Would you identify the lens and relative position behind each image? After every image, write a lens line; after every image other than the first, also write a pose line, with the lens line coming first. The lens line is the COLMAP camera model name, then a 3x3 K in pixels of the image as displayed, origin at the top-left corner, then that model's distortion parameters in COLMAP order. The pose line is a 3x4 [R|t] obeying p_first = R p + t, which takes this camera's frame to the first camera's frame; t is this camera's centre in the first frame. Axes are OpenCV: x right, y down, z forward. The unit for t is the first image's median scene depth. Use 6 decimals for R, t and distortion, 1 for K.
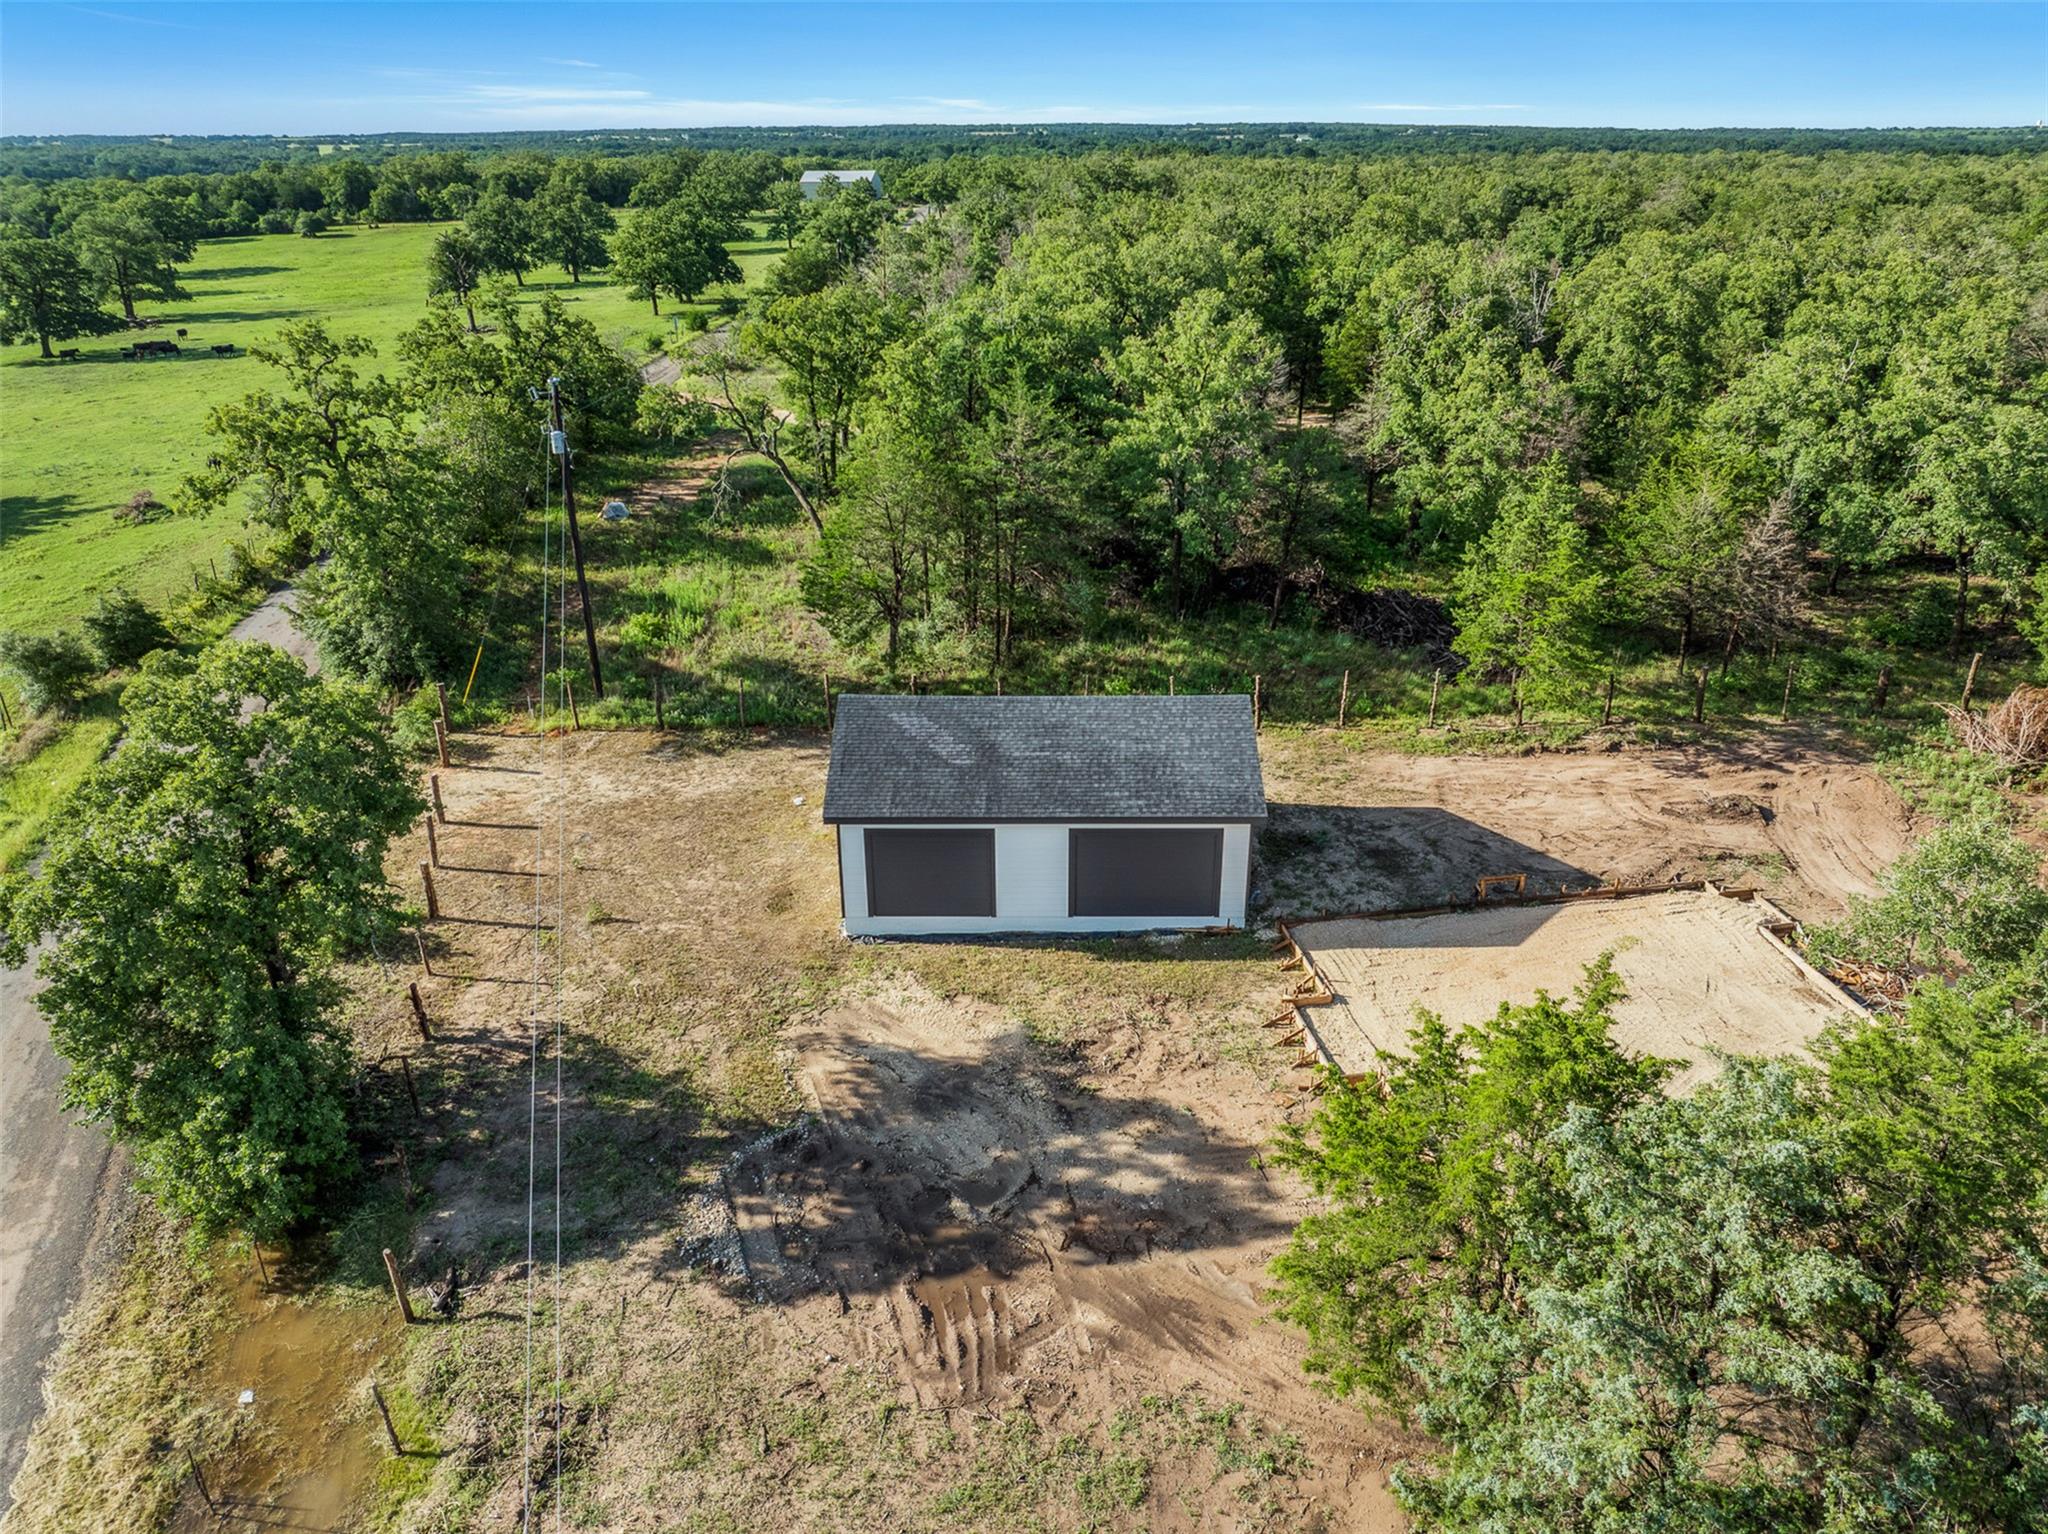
lens RADIAL K [[1419.1, 0, 1004.5], [0, 1419.1, 773.6], [0, 0, 1]] dist [-0.030321, 0.004032]
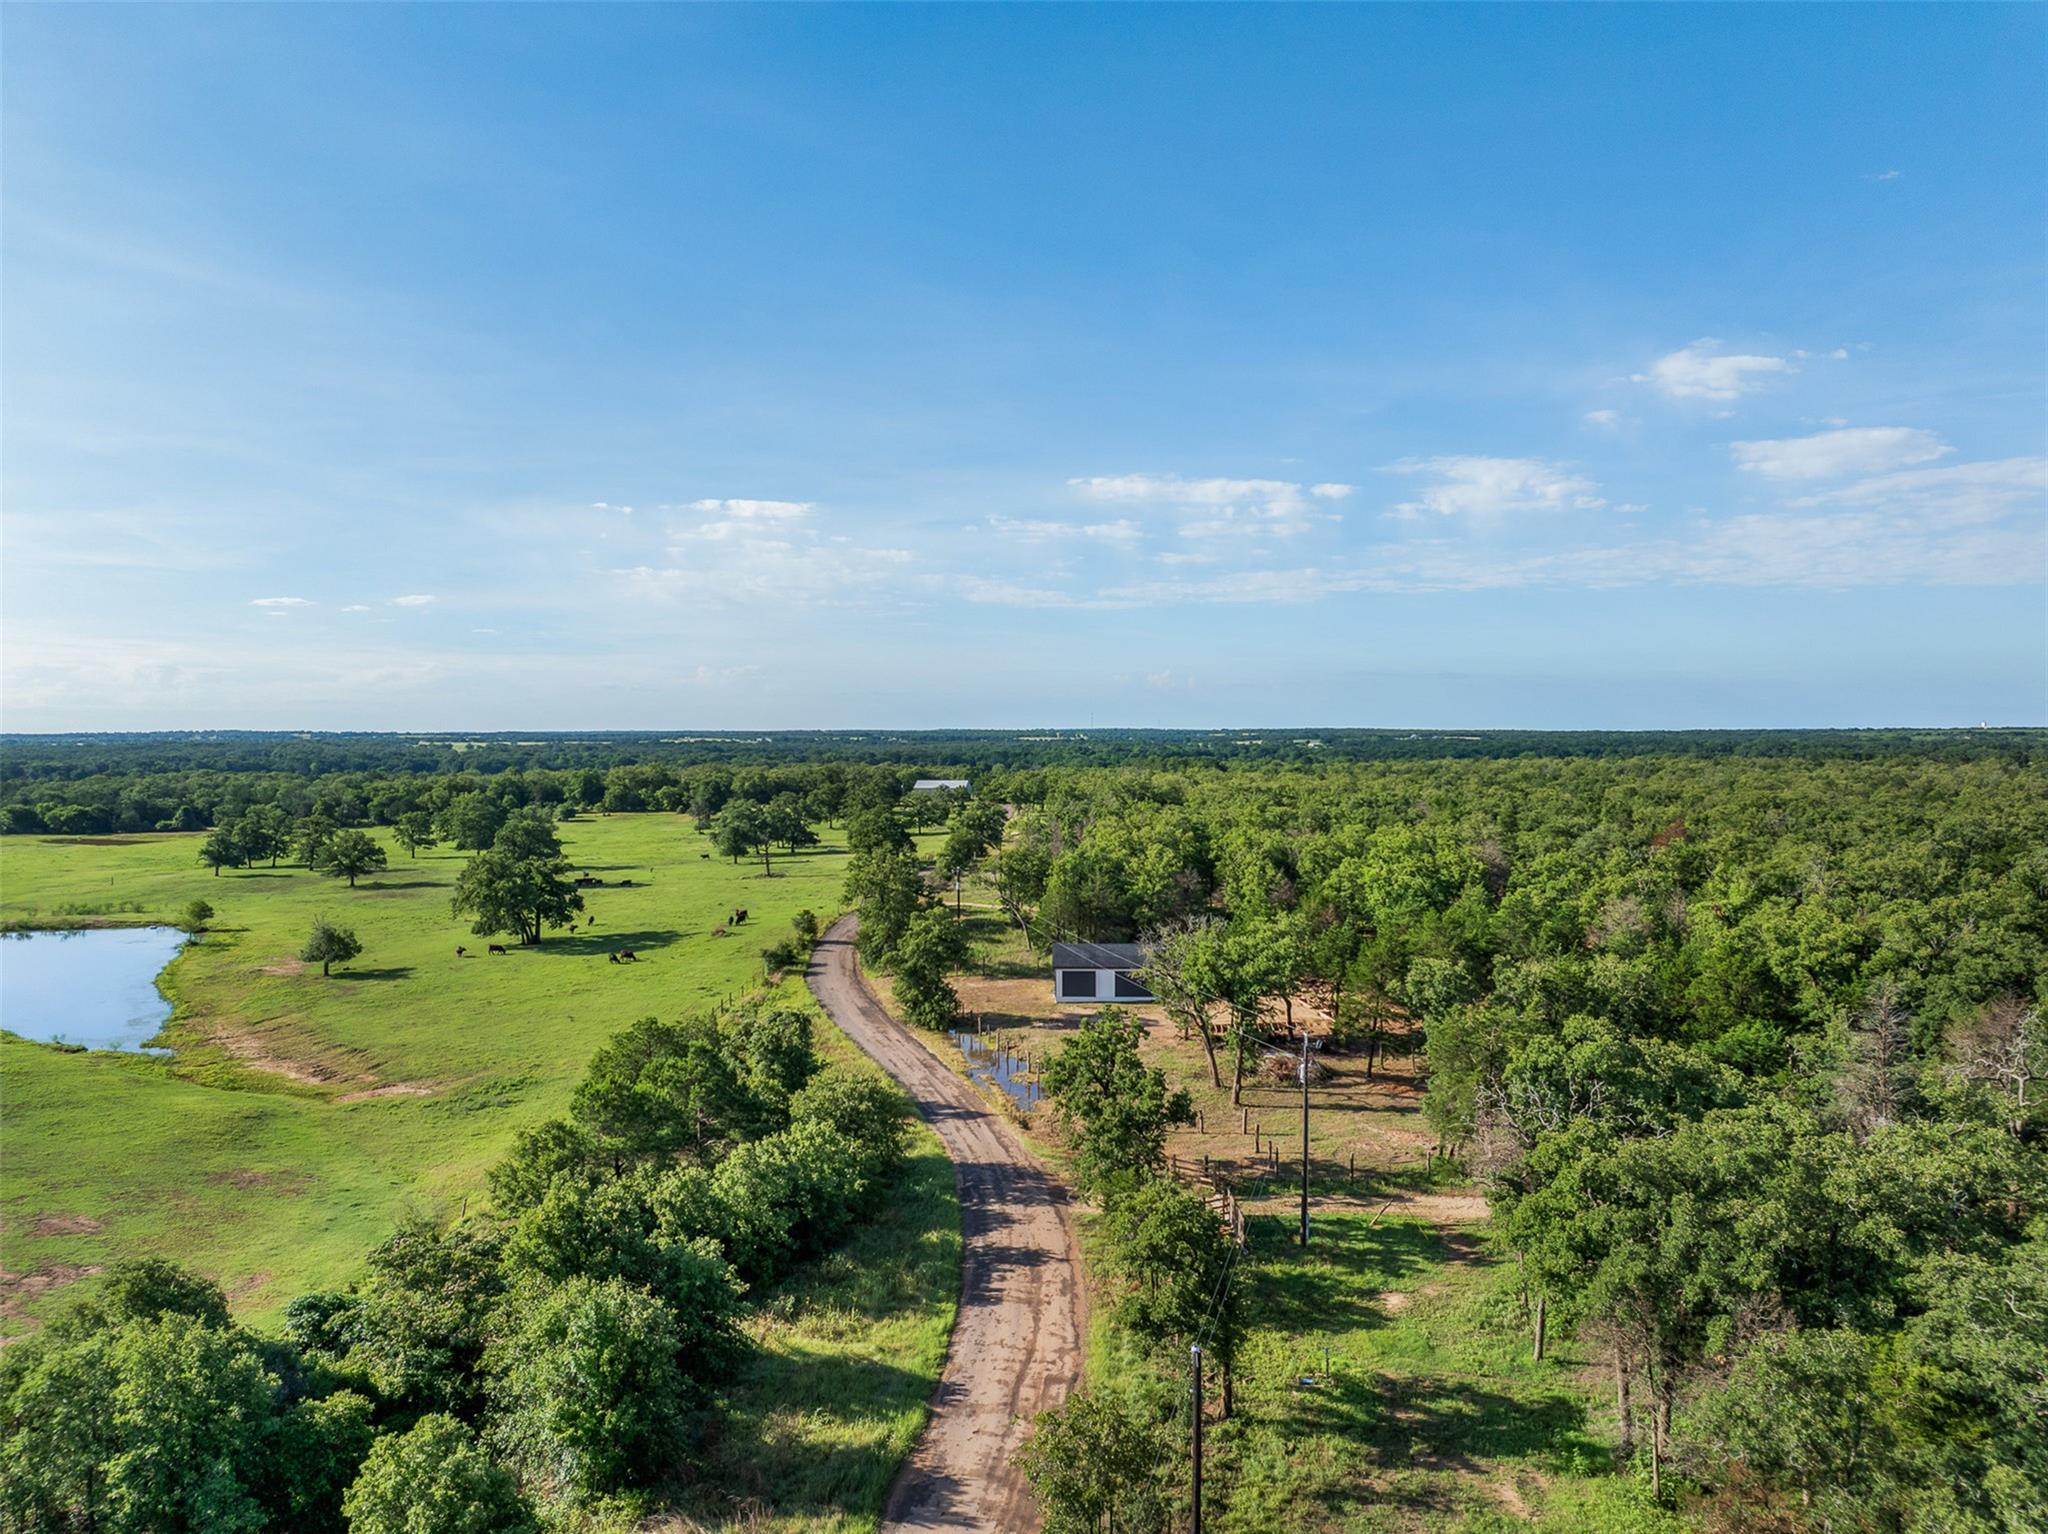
lens RADIAL K [[1419.1, 0, 1027.7], [0, 1419.1, 762.1], [0, 0, 1]] dist [-0.030321, 0.004032]
pose [[0.999892, 0.003578, -0.014269, -0.026510], [-0.008939, 0.918102, -0.396244, 0.198831], [0.011682, 0.396329, 0.918034, -0.527794]]
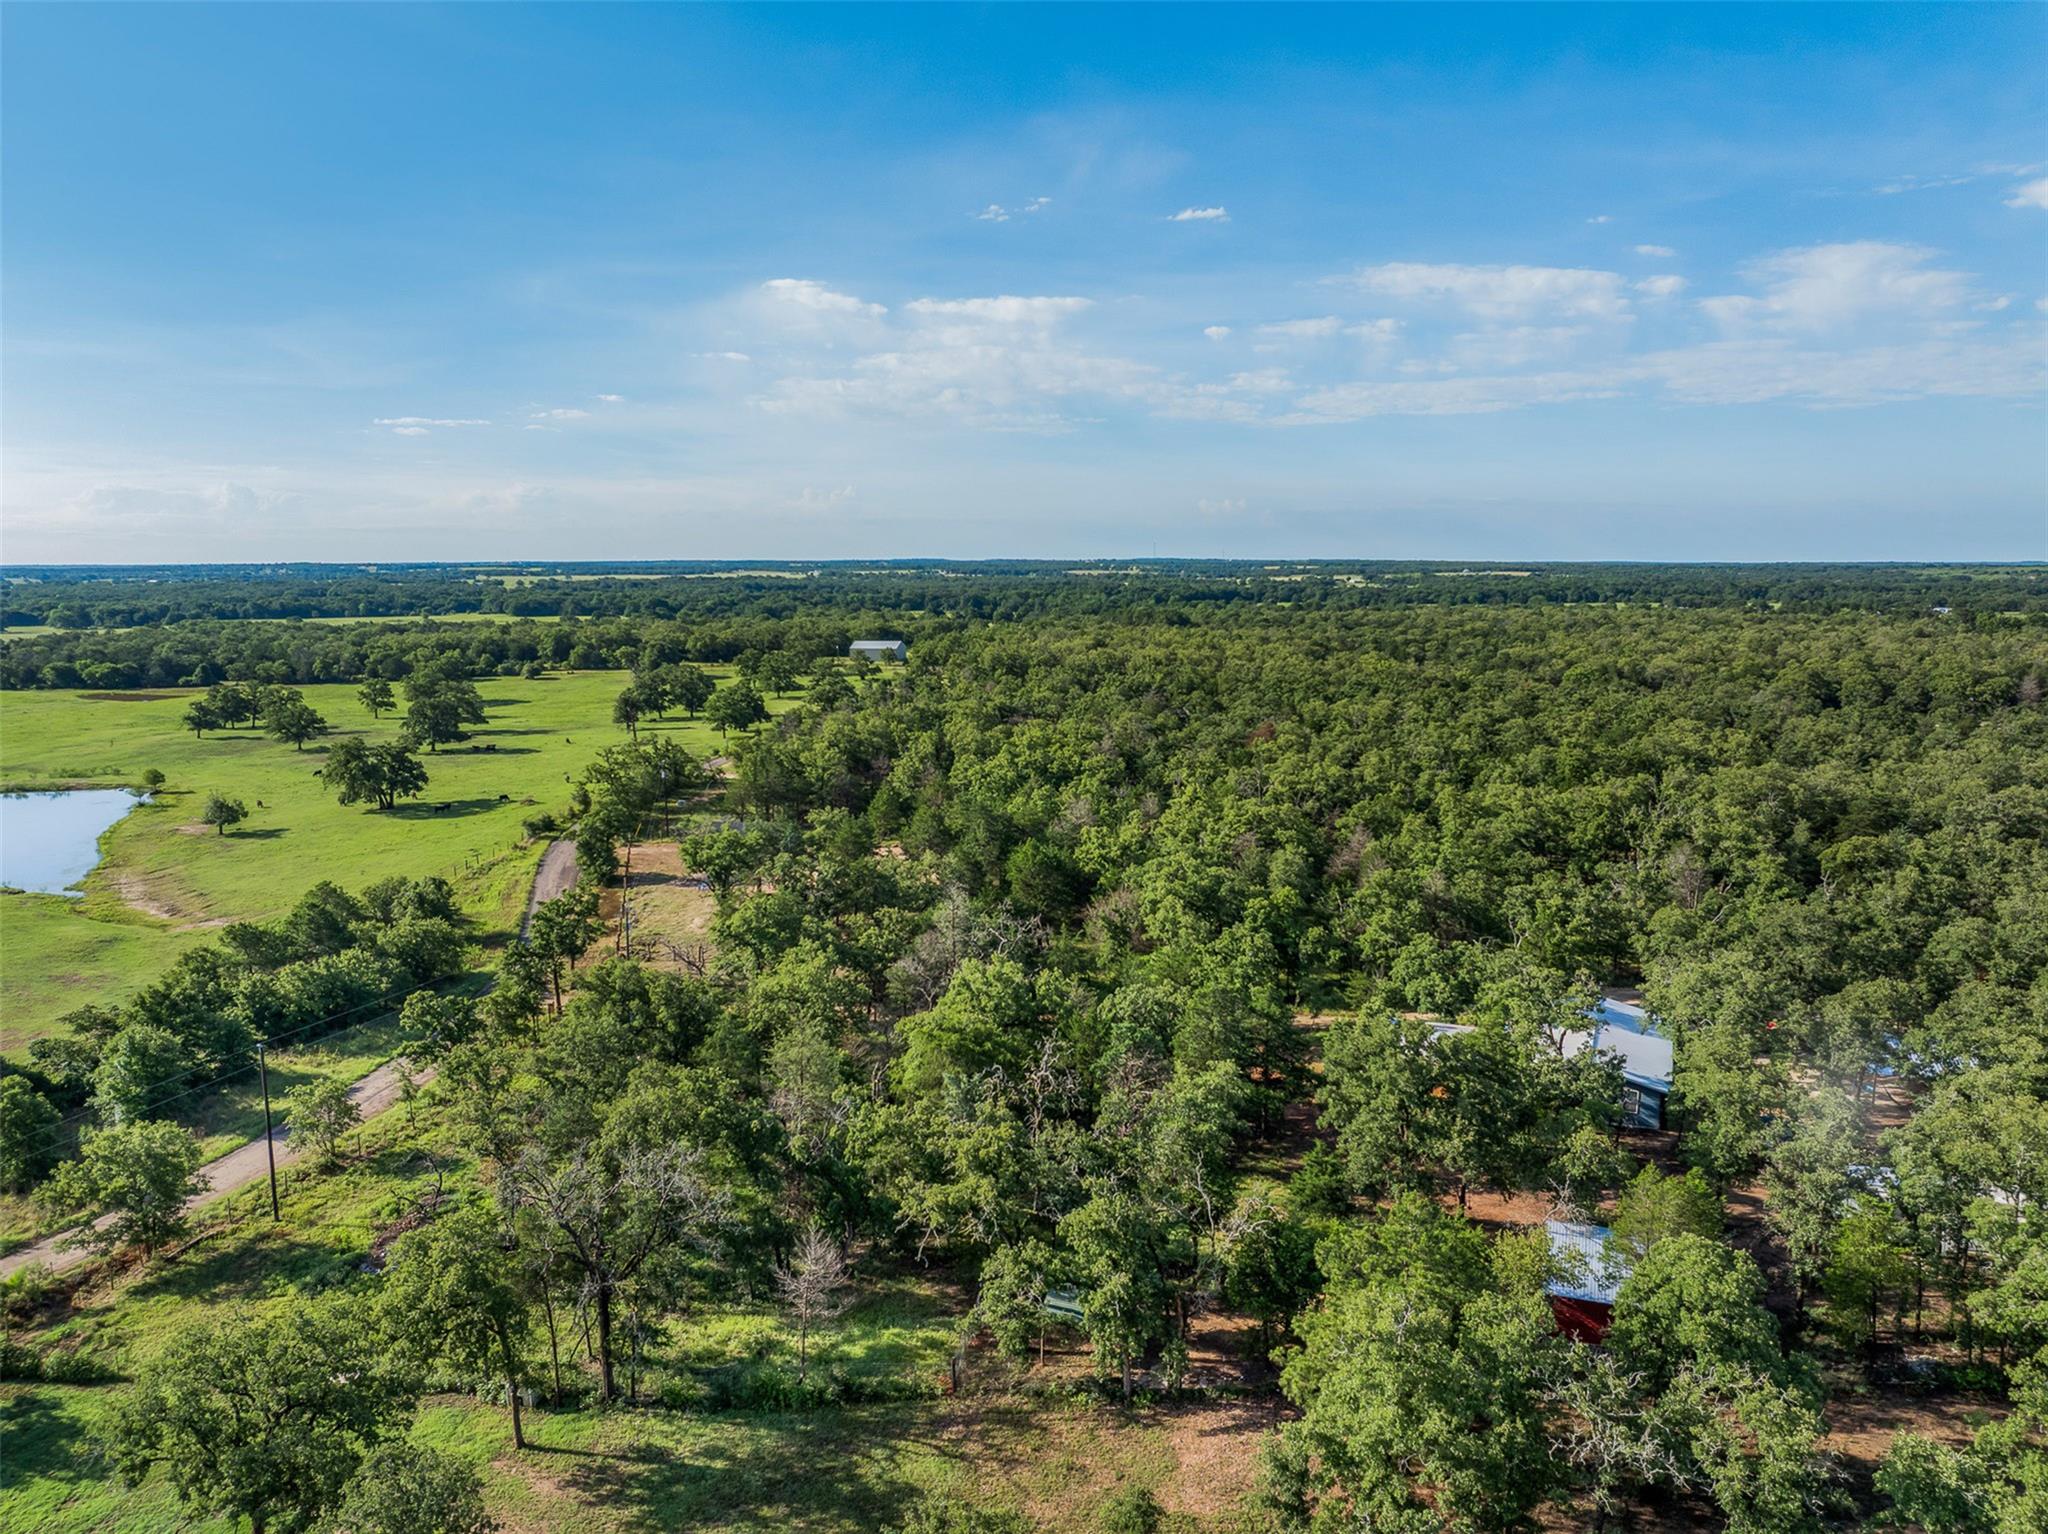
lens RADIAL K [[1419.1, 0, 1028.5], [0, 1419.1, 777.1], [0, 0, 1]] dist [-0.030321, 0.004032]
pose [[0.998062, 0.013948, -0.060649, 0.264295], [-0.029965, 0.961853, -0.271922, 0.228163], [0.054543, 0.273212, 0.960406, -0.771401]]
